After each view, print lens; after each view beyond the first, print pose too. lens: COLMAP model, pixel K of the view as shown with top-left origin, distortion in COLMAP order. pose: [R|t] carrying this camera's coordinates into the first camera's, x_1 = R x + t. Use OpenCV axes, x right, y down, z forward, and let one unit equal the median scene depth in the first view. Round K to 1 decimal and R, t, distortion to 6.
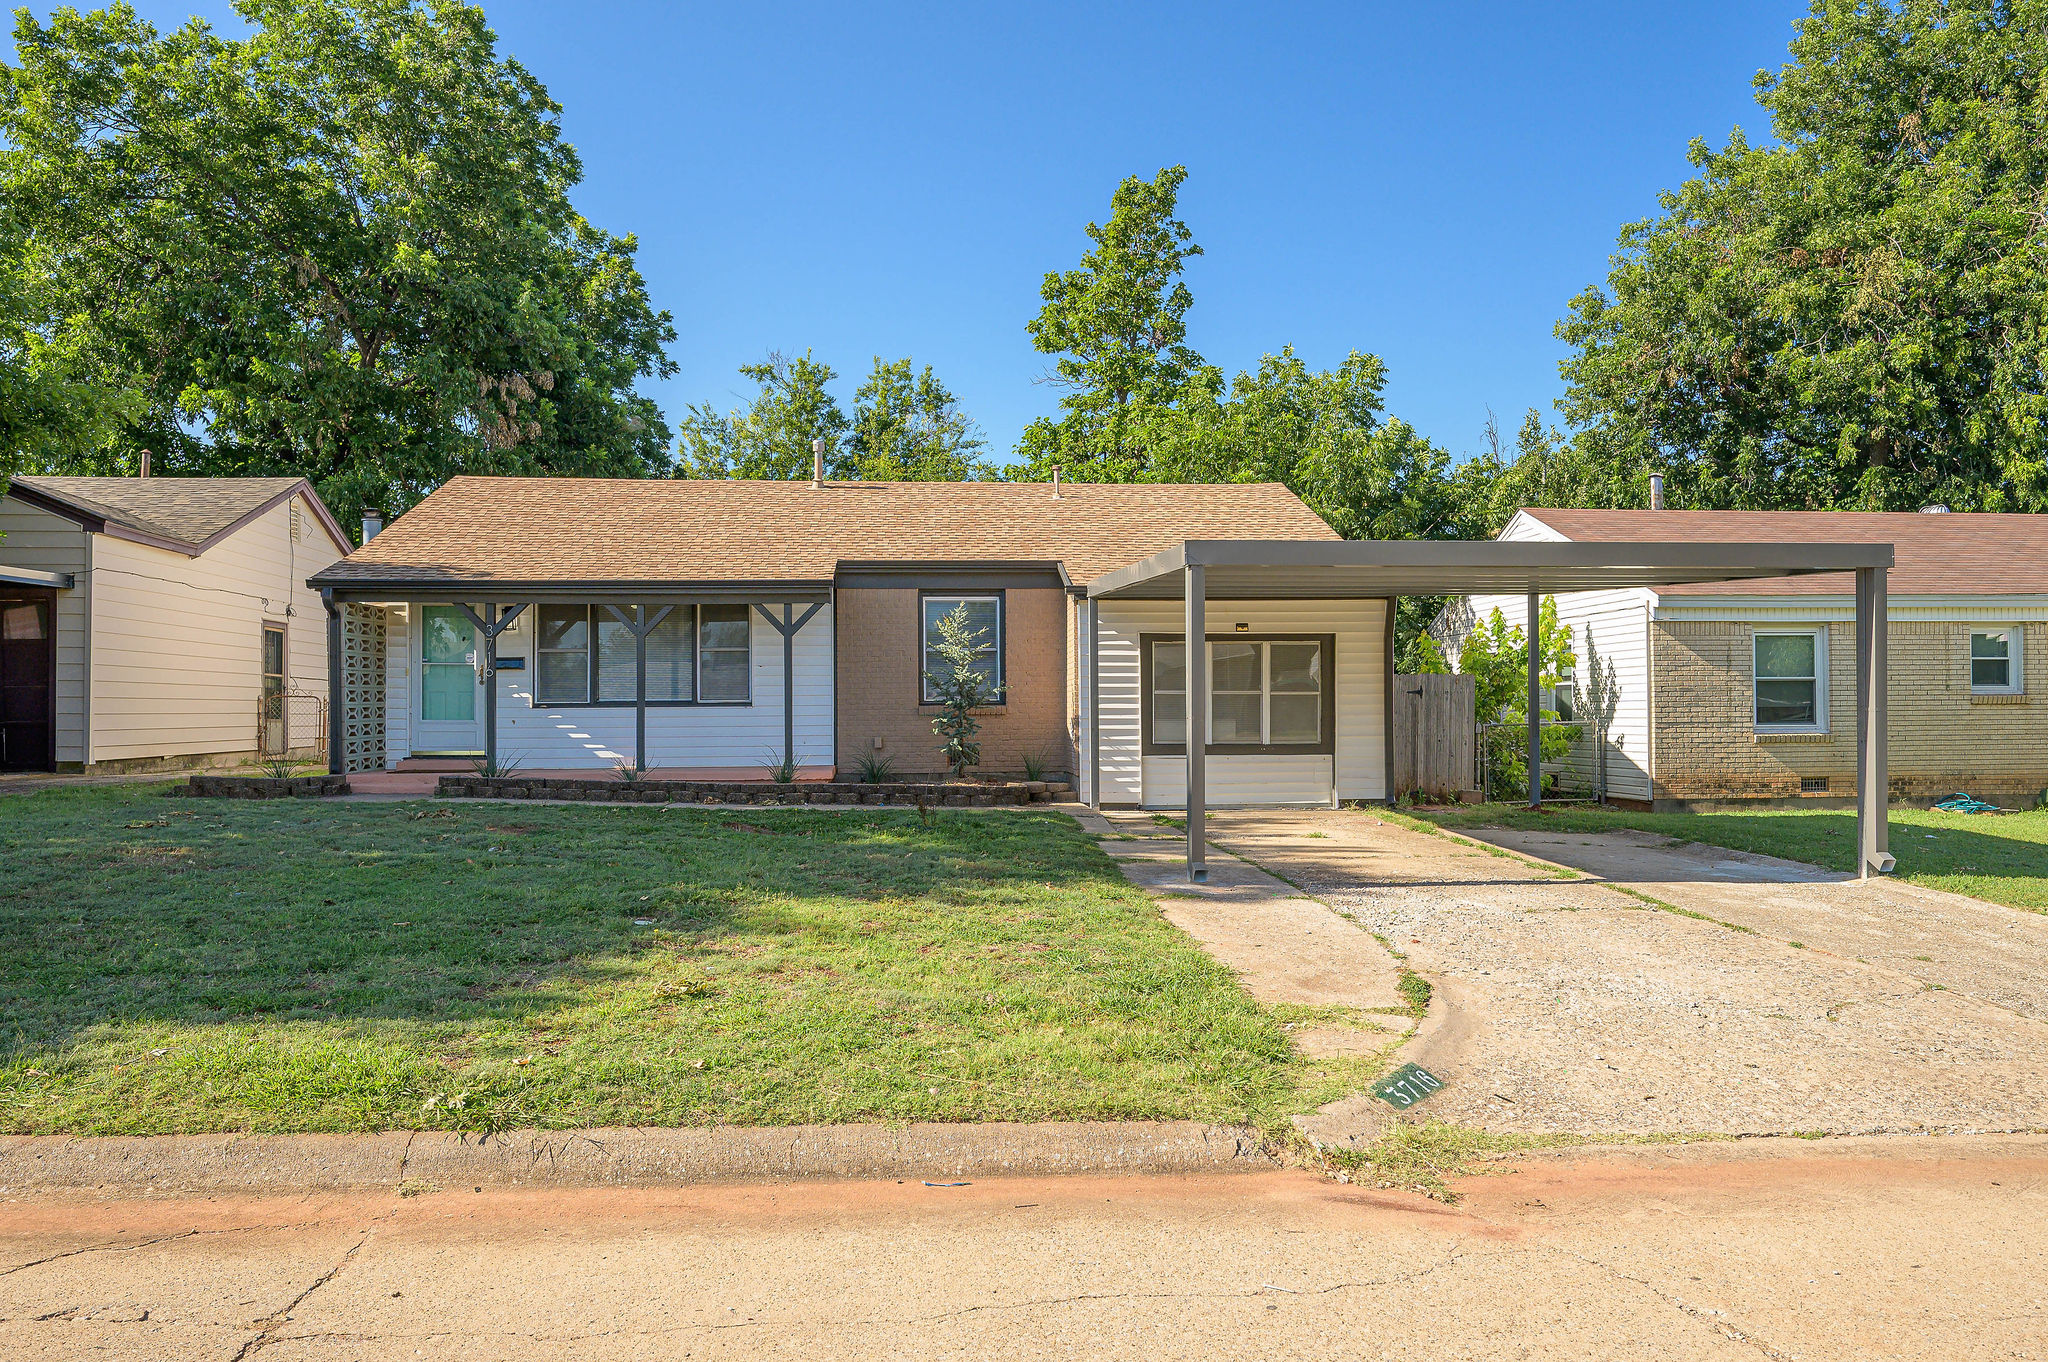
lens RADIAL K [[1327.1, 0, 1023.6], [0, 1327.1, 684.6], [0, 0, 1]] dist [0.000975, 0.002016]
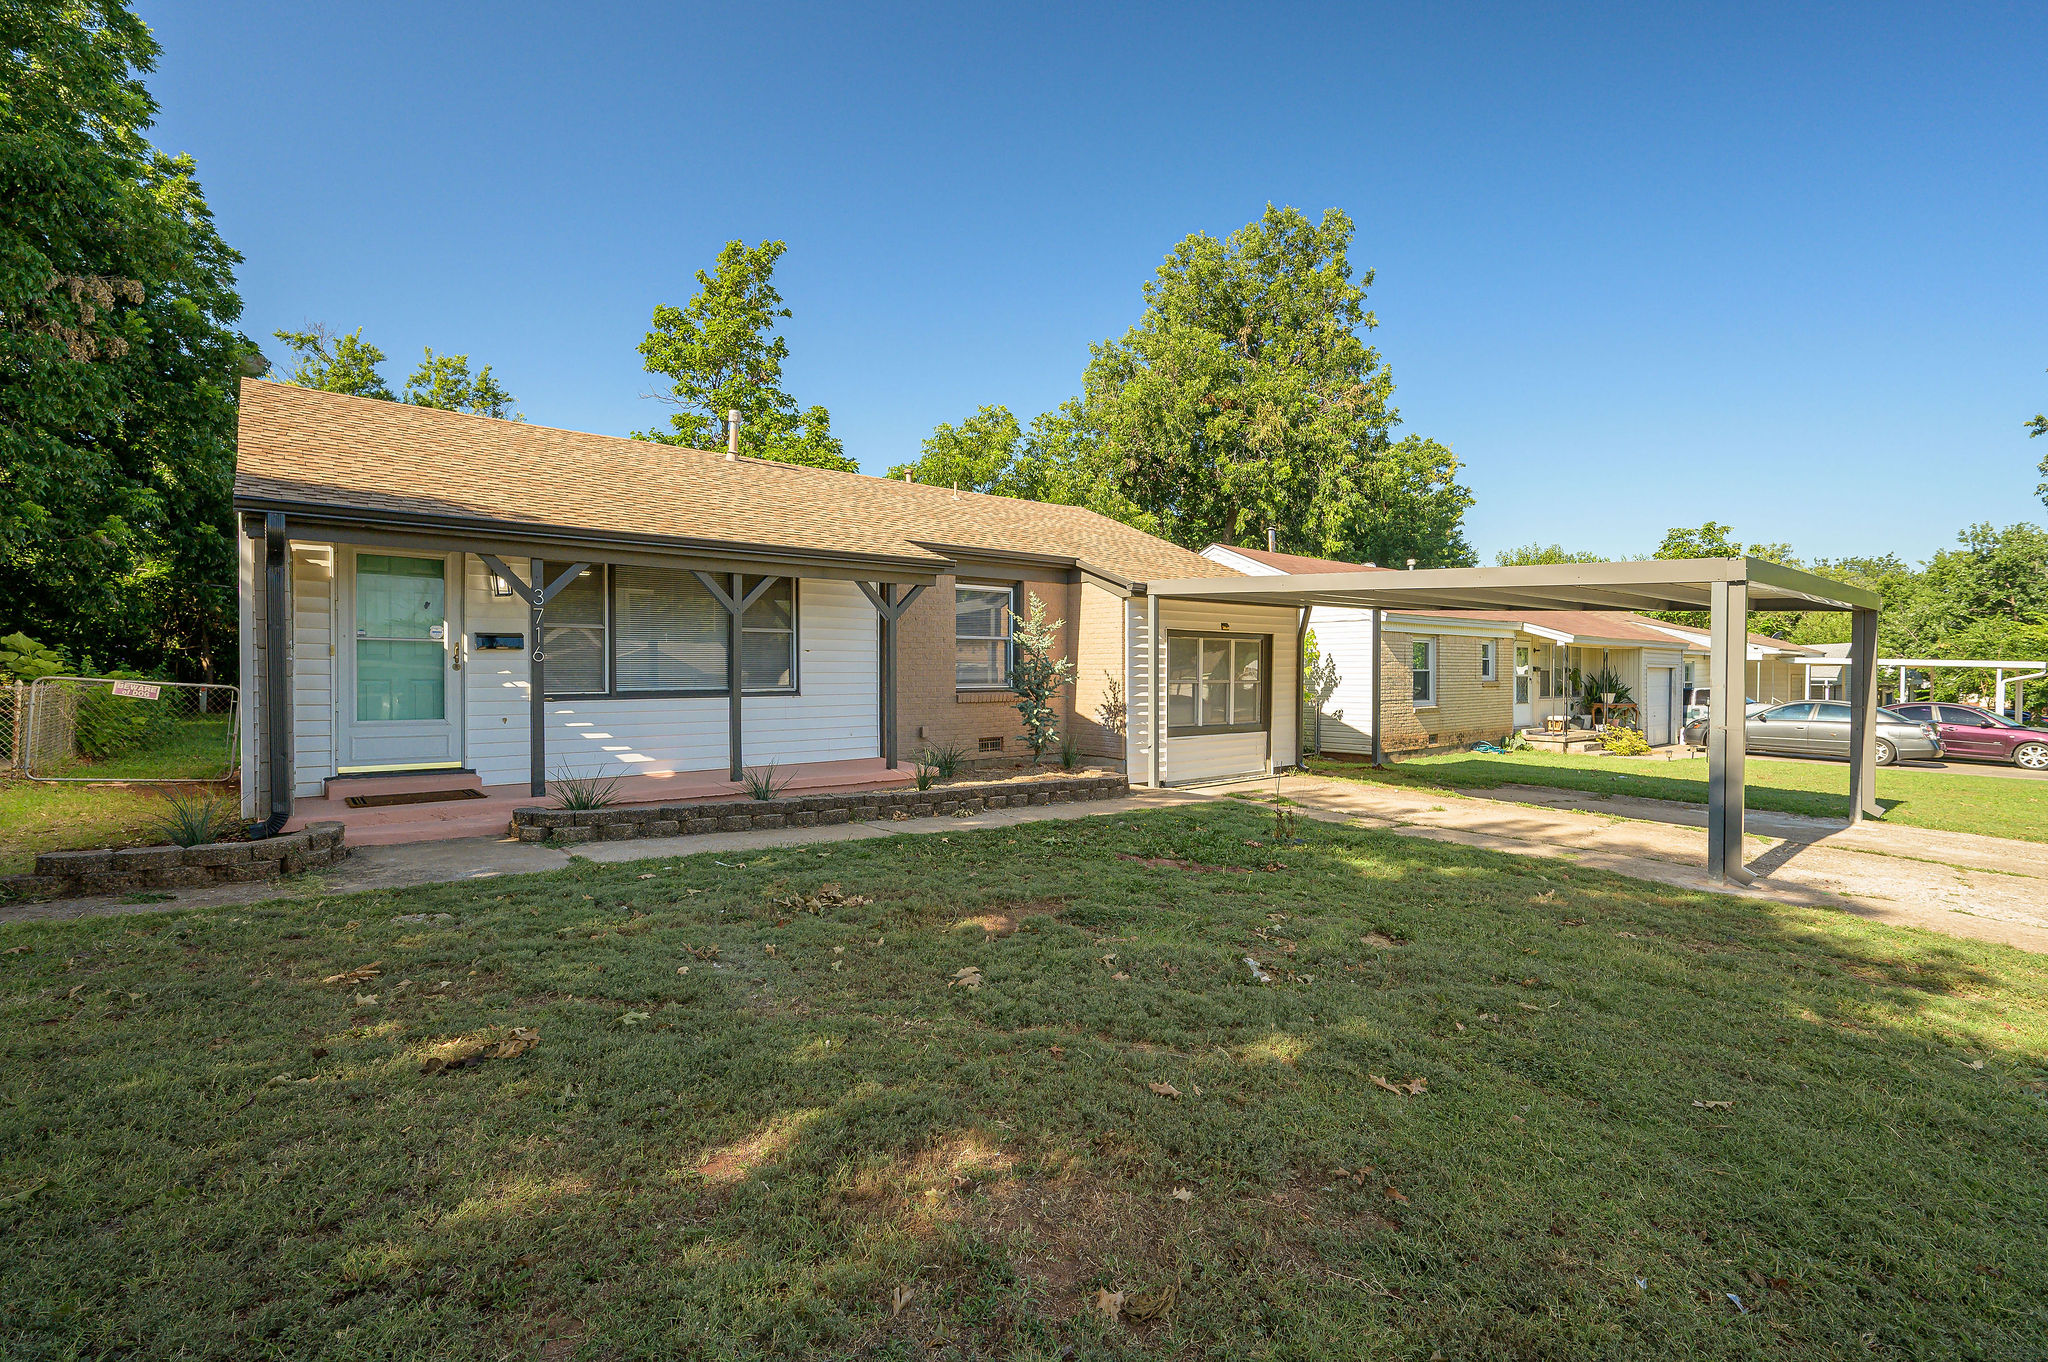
lens RADIAL K [[895.9, 0, 1024.7], [0, 895.9, 680.1], [0, 0, 1]] dist [-0.008772, 0.000012]
pose [[0.829409, 0.001741, 0.558639, -0.375251], [-0.018851, 0.999513, 0.024872, -0.010795], [-0.558324, -0.031160, 0.829038, 0.380637]]
